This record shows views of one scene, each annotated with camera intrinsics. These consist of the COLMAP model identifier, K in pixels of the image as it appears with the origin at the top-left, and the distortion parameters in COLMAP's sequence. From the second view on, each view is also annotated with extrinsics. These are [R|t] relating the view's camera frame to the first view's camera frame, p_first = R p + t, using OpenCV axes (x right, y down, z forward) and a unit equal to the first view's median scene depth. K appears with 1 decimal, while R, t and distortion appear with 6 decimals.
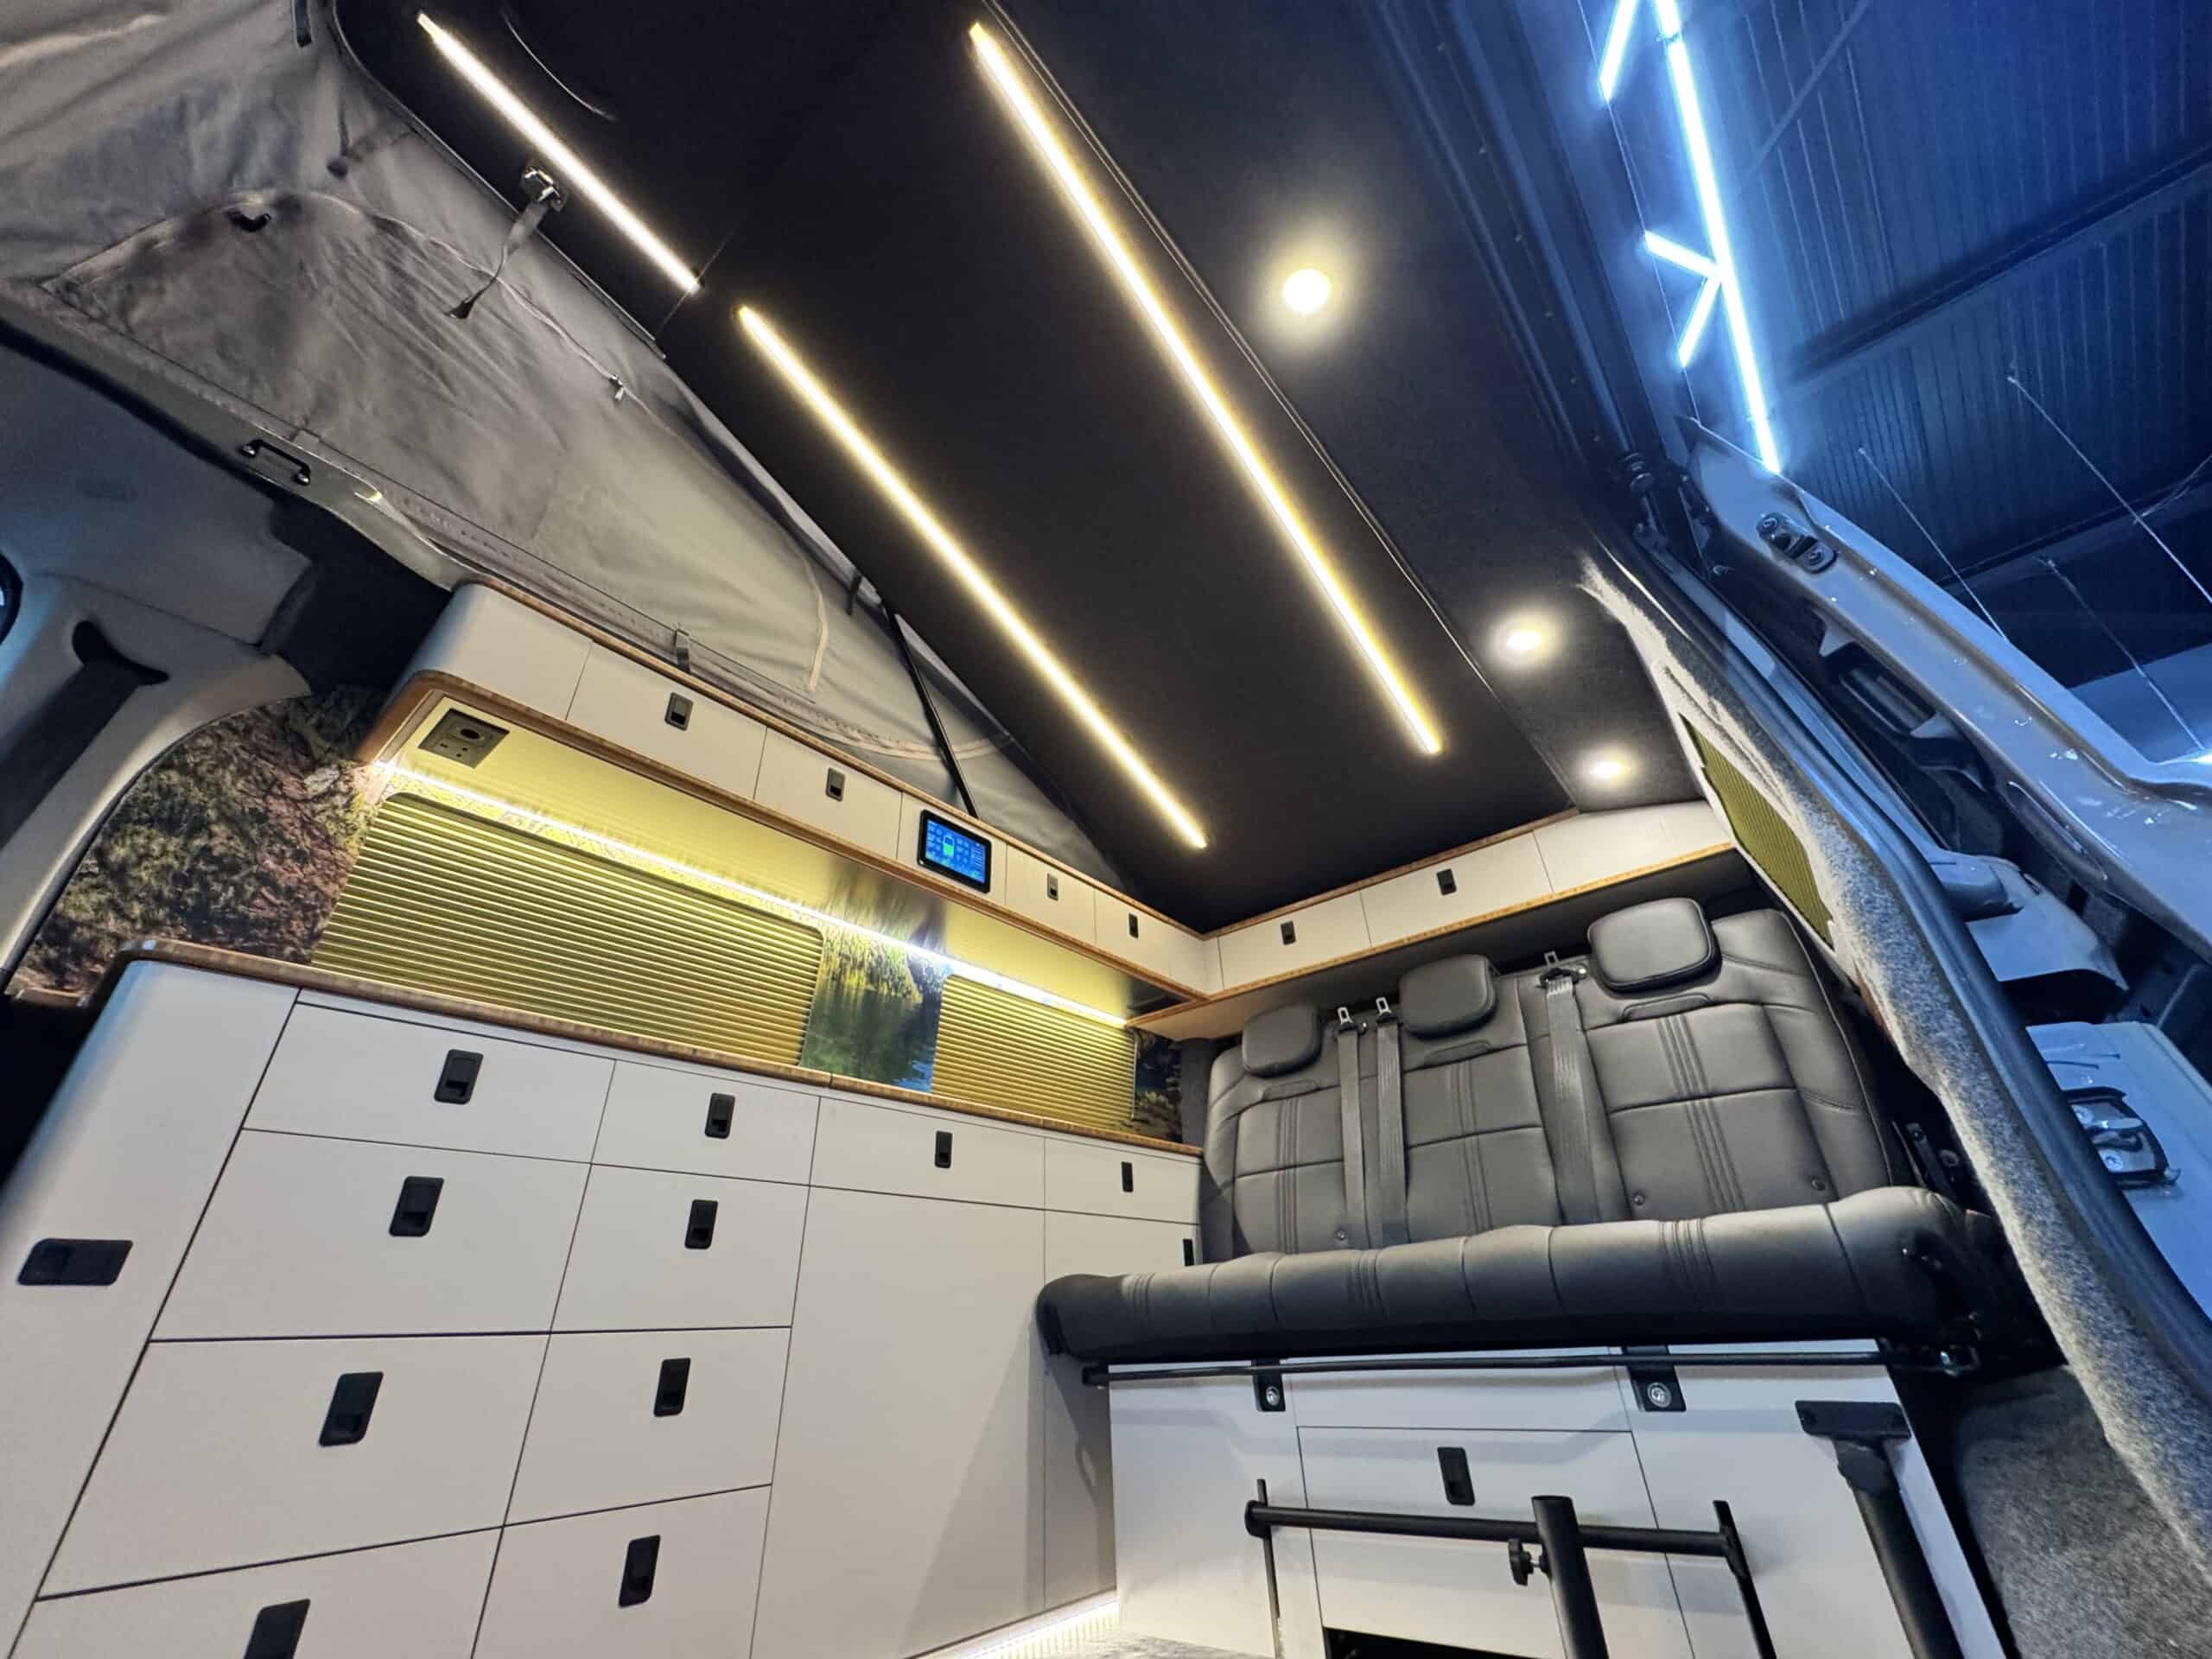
lens RADIAL K [[871.5, 0, 1104.7], [0, 871.5, 823.8], [0, 0, 1]] dist [-0.000303, -0.000091]
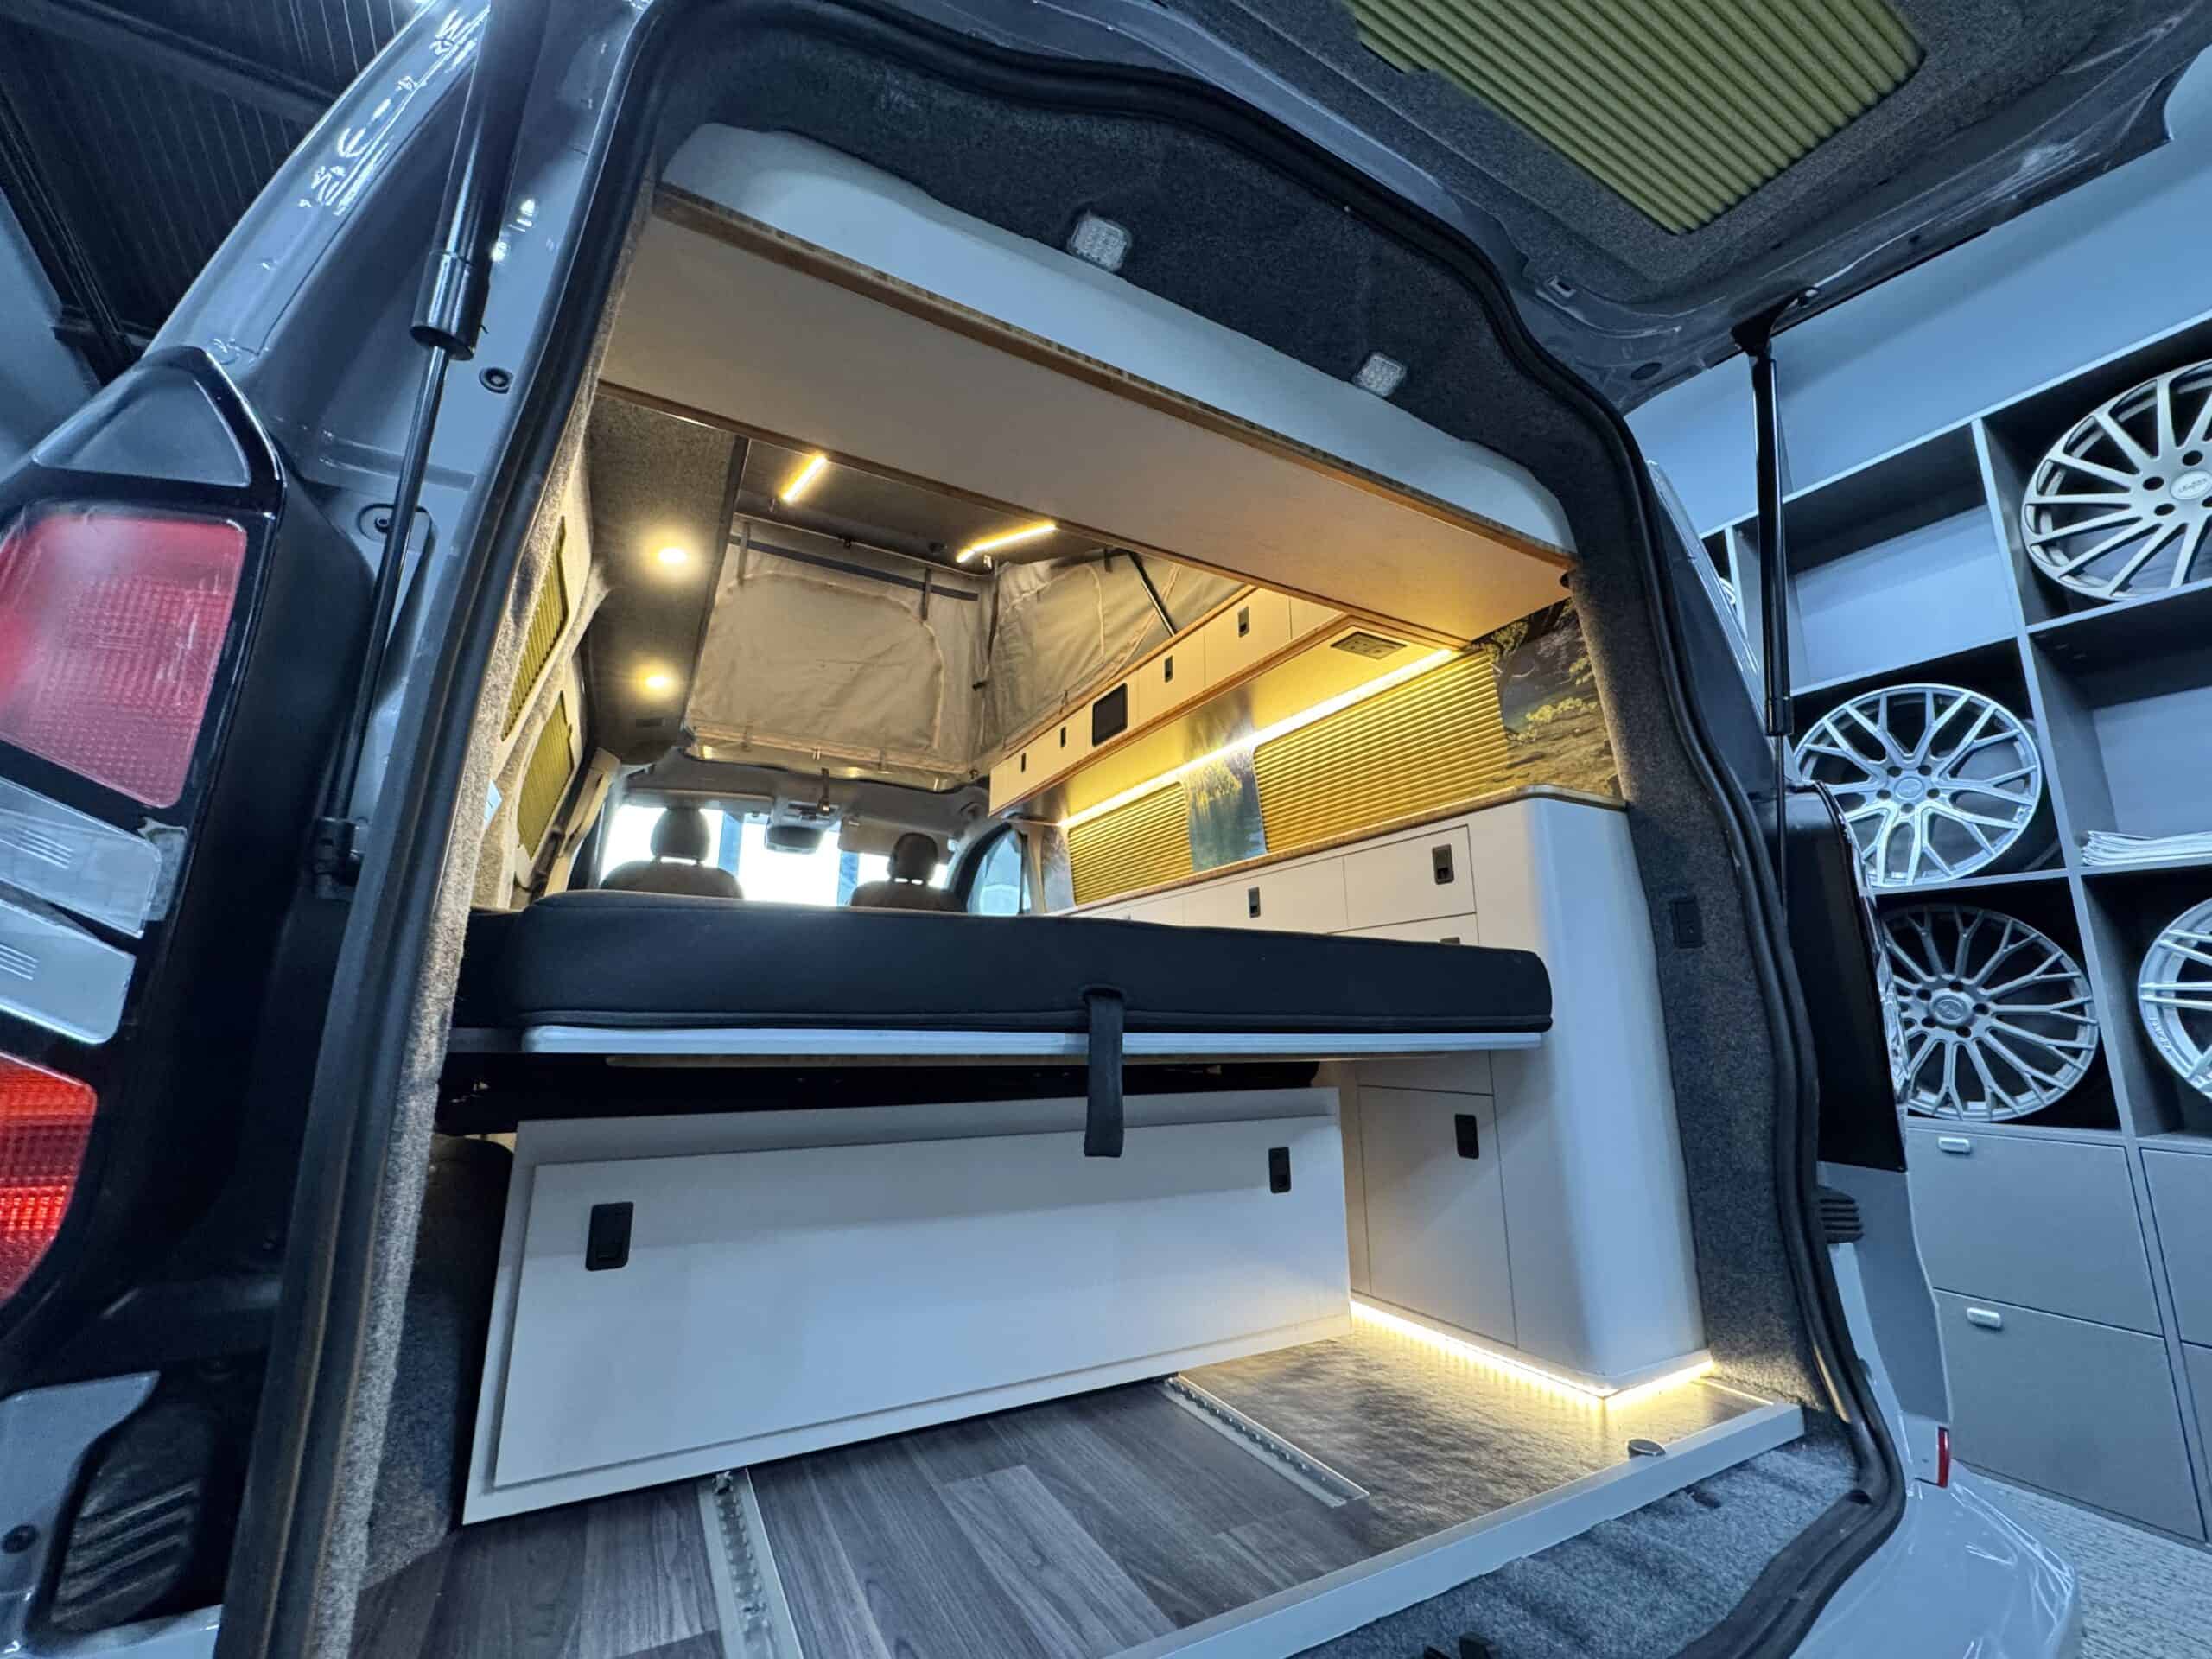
lens RADIAL K [[871.5, 0, 1097.6], [0, 871.5, 821.3], [0, 0, 1]] dist [-0.000303, -0.000091]
pose [[-0.372289, -0.182475, -0.910002, 0.904291], [0.476499, 0.803819, -0.356122, 0.561462], [0.796461, -0.566196, -0.212304, 1.064996]]
